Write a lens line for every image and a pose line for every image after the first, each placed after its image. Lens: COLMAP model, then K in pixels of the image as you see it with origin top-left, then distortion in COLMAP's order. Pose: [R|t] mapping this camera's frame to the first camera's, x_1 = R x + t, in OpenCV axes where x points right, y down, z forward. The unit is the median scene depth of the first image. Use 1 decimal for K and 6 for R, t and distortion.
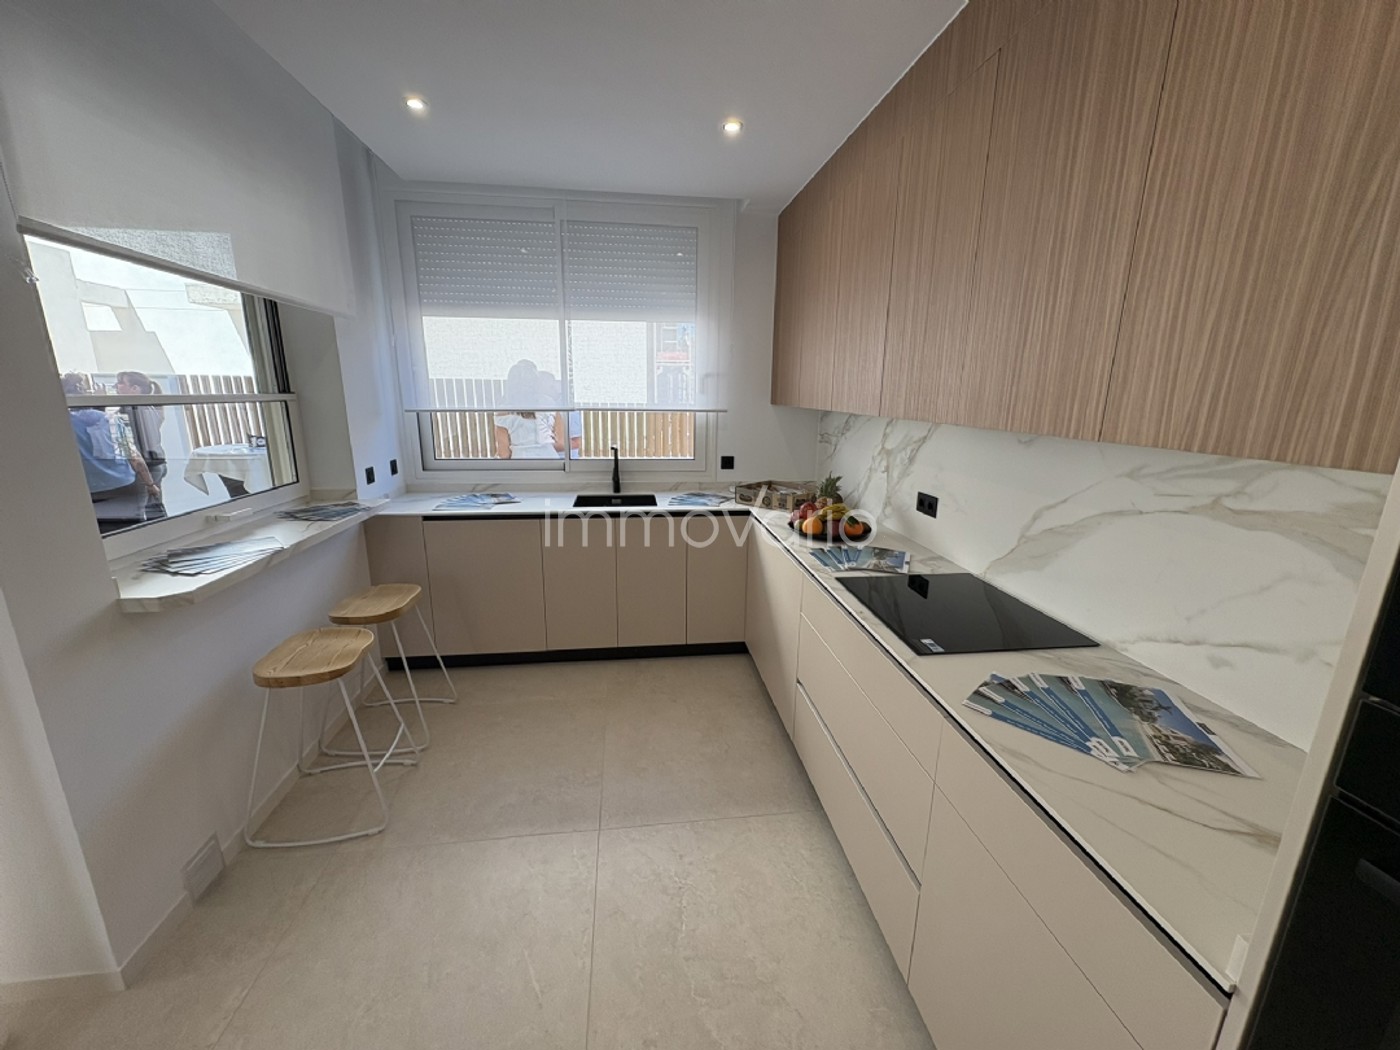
lens RADIAL K [[553.2, 0, 698.6], [0, 553.2, 524.8], [0, 0, 1]] dist [-0.005119, -0.000040]
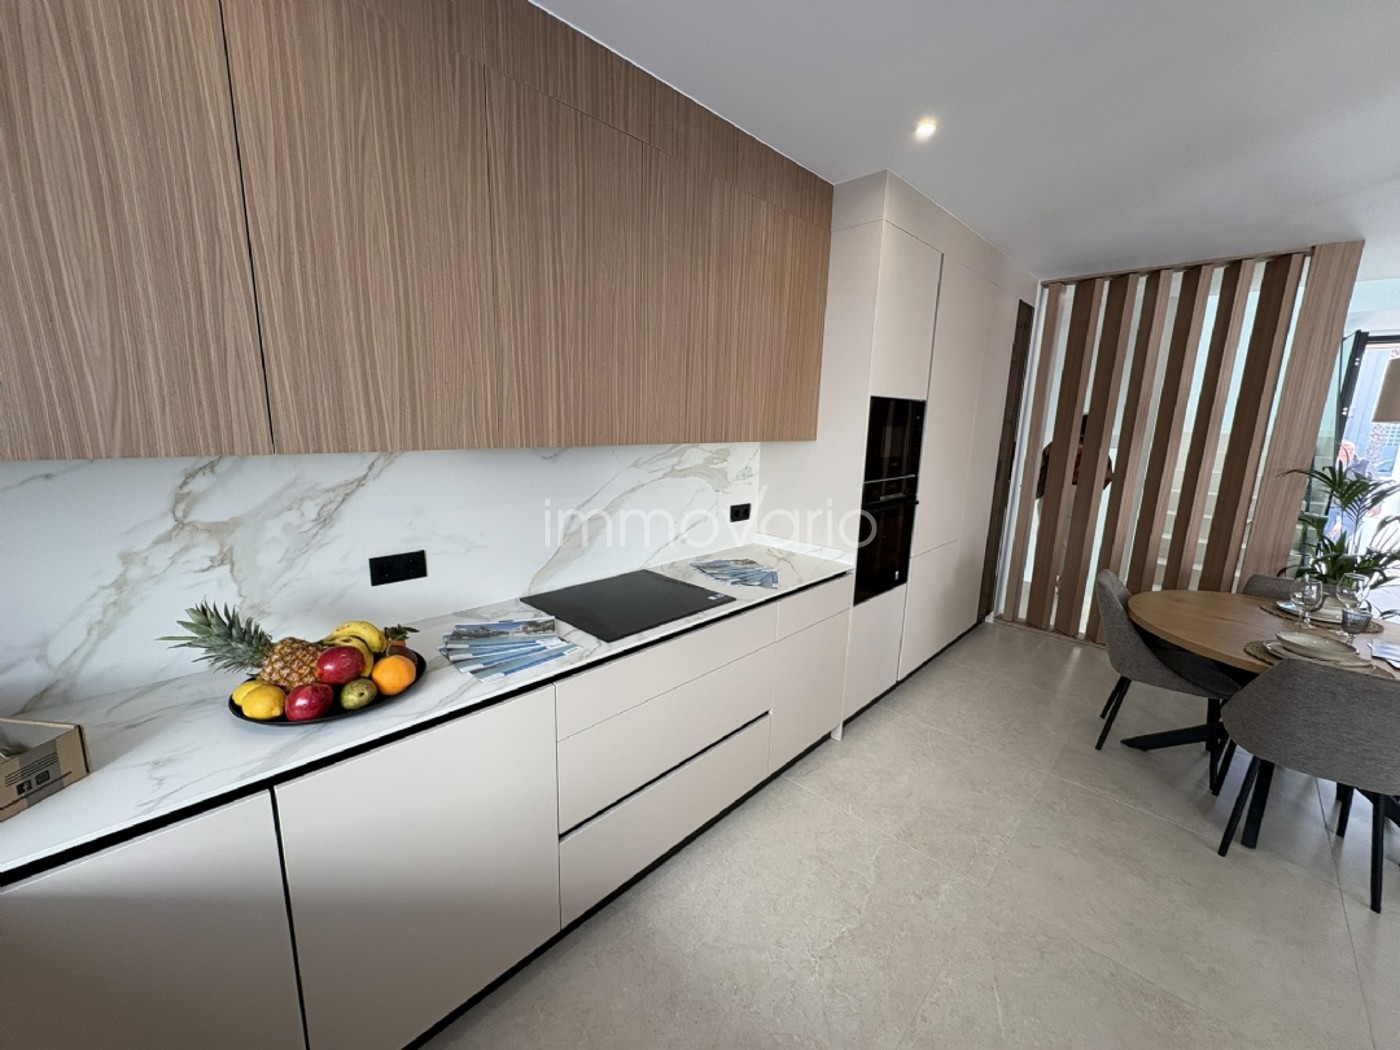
lens RADIAL K [[553.2, 0, 698.6], [0, 553.2, 524.8], [0, 0, 1]] dist [-0.005119, -0.000040]
pose [[-0.630189, -0.178514, 0.755642, -0.478199], [0.152202, 0.925928, 0.345676, -0.367304], [-0.761378, 0.332851, -0.556339, 1.445132]]
